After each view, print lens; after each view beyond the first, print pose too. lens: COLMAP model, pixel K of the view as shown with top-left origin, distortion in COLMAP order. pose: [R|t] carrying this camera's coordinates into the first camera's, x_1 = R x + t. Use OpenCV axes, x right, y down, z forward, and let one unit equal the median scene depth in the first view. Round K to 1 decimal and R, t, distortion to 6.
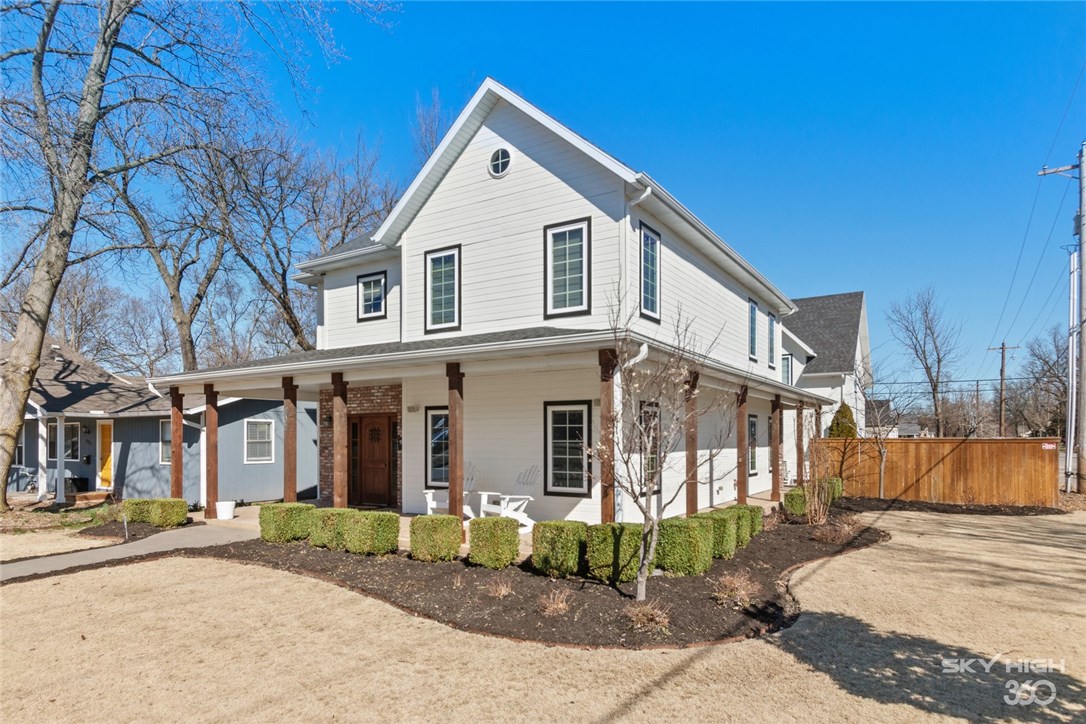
lens RADIAL K [[634.1, 0, 543.8], [0, 634.1, 410.6], [0, 0, 1]] dist [0.005097, 0.000782]
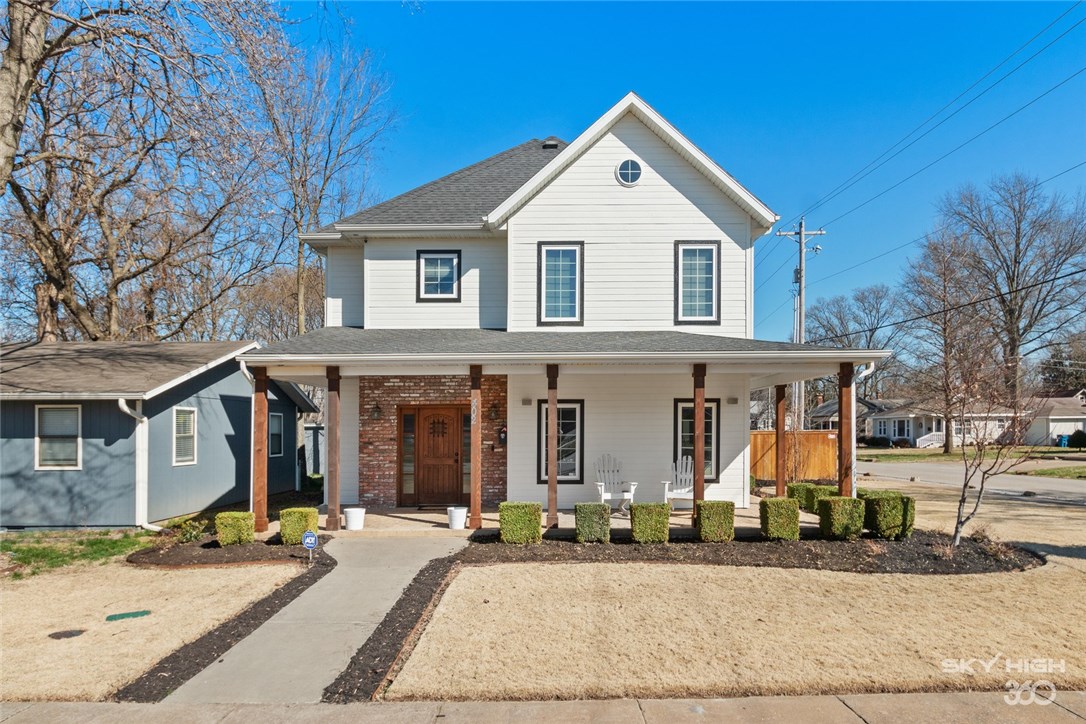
lens RADIAL K [[679.5, 0, 544.1], [0, 679.5, 399.5], [0, 0, 1]] dist [-0.000898, -0.001361]
pose [[0.838588, 0.023624, 0.544254, -0.778524], [-0.022653, 0.999707, -0.008489, 0.002498], [-0.544295, -0.005210, 0.838878, 0.116908]]
